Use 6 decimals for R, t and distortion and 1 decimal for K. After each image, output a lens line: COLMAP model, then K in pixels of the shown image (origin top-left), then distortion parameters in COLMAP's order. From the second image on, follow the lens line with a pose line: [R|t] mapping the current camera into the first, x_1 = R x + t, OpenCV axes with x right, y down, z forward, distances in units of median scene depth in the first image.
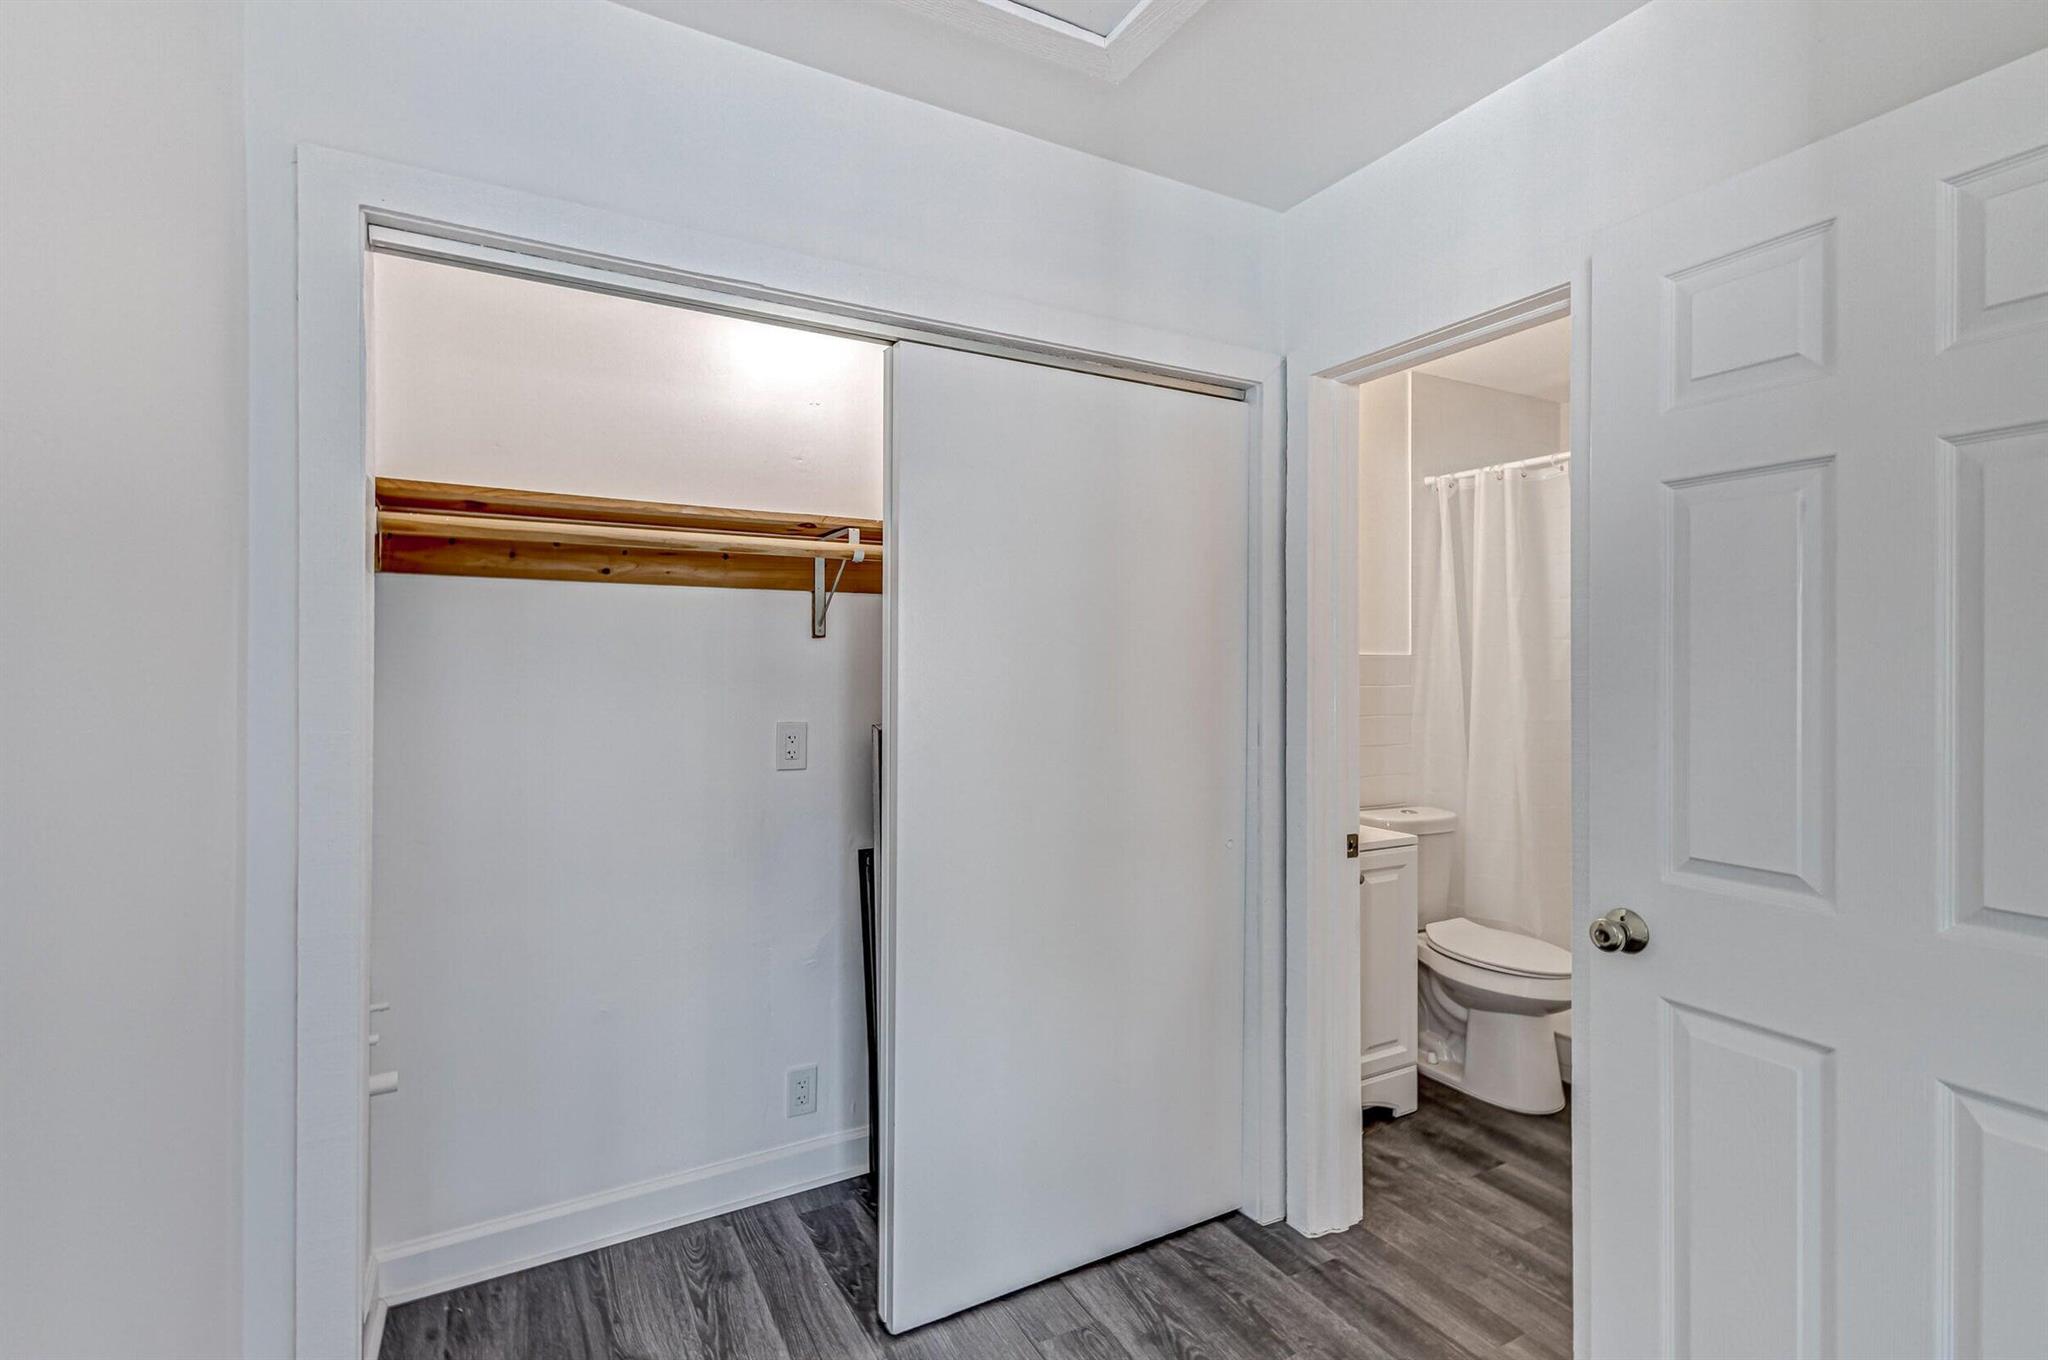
lens RADIAL K [[966.3, 0, 1054.9], [0, 966.3, 670.5], [0, 0, 1]] dist [0.015779, -0.000113]
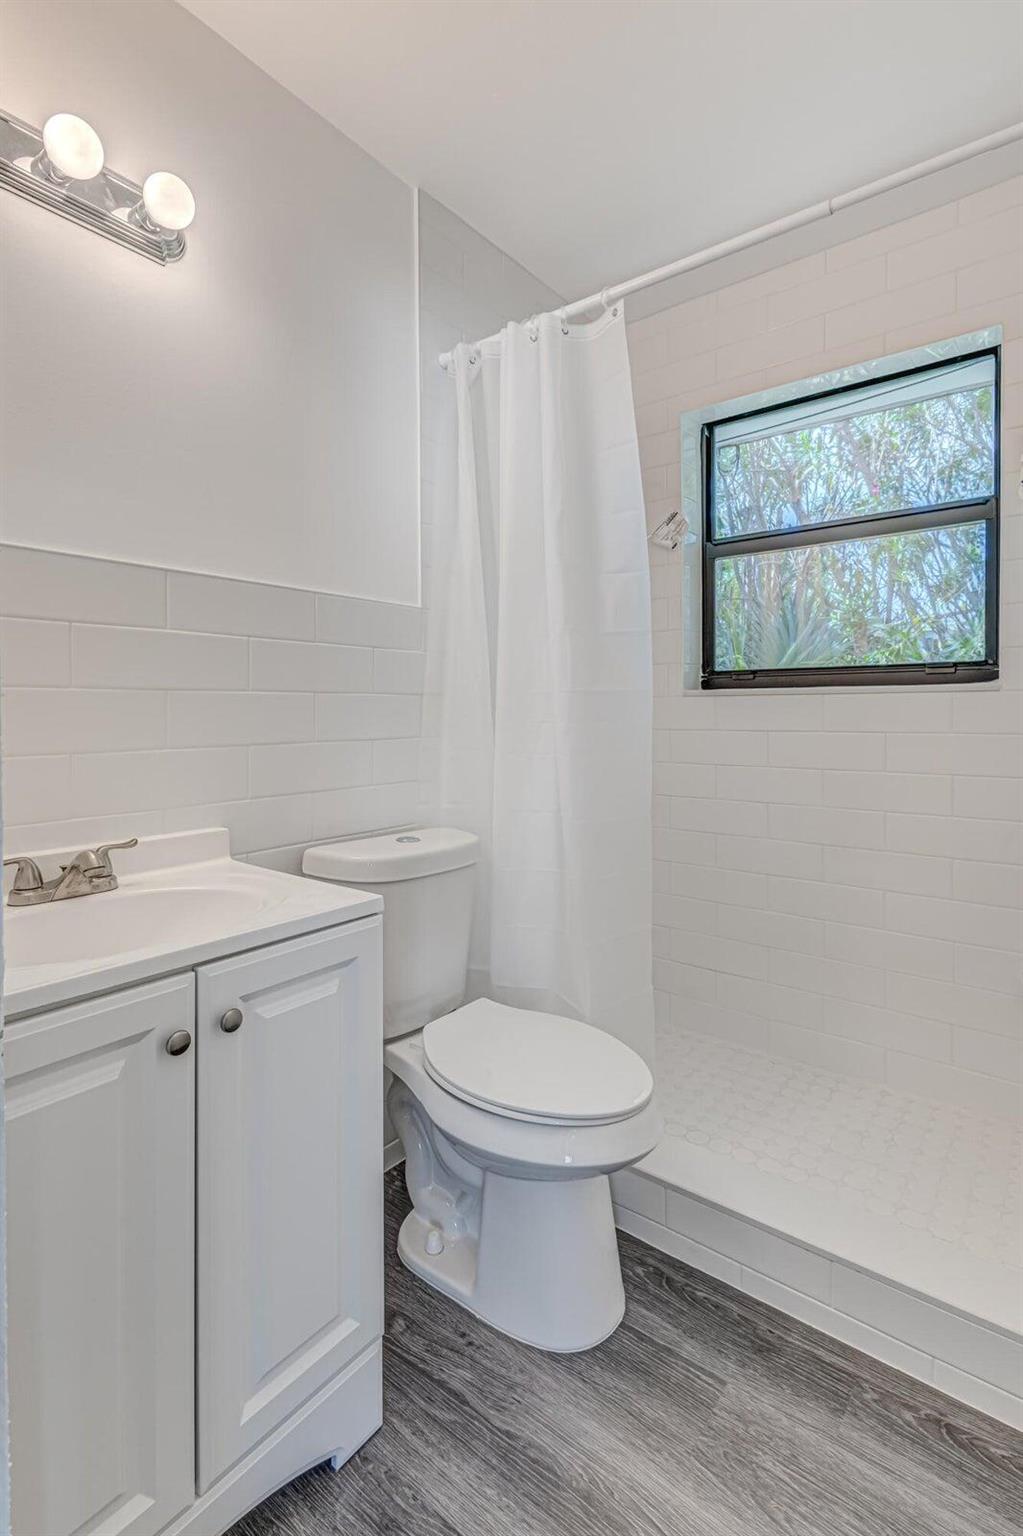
lens RADIAL K [[730.1, 0, 515.4], [0, 730.1, 706.6], [0, 0, 1]] dist [0.014074, -0.000908]
pose [[0.931142, -0.000962, 0.364655, 0.265089], [0.003145, 0.999981, -0.005393, 0.062295], [-0.364642, 0.006169, 0.931127, 0.540887]]
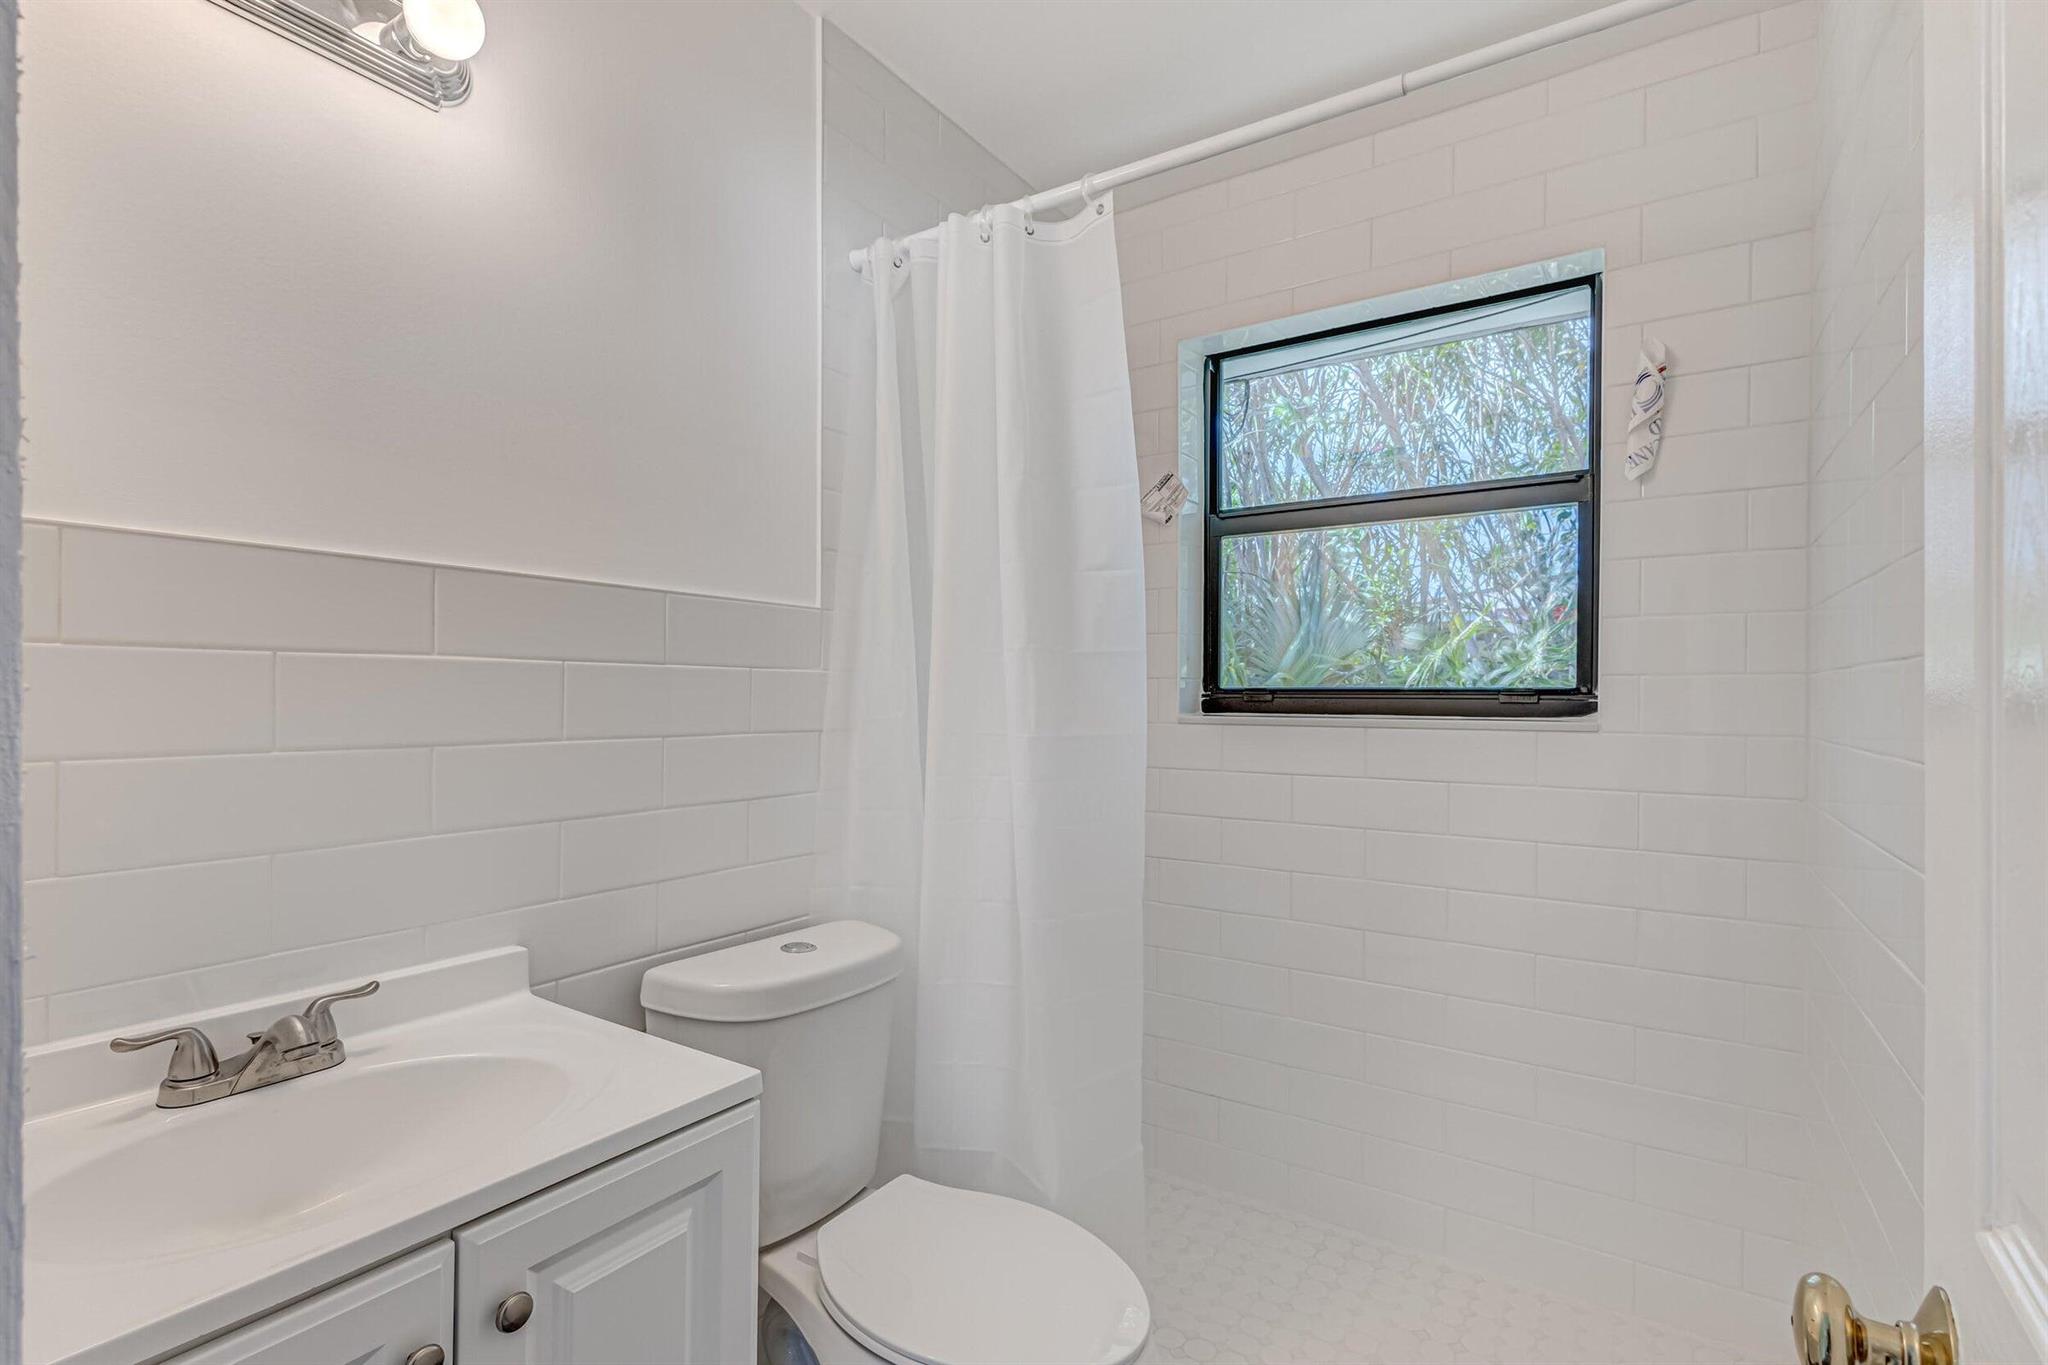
lens RADIAL K [[950.0, 0, 1014.4], [0, 950.0, 681.8], [0, 0, 1]] dist [0.013942, -0.004044]
pose [[0.899716, 0.010920, 0.436340, 0.272639], [-0.005929, 0.999901, -0.012798, 0.028582], [-0.436436, 0.008927, 0.899691, 0.581114]]
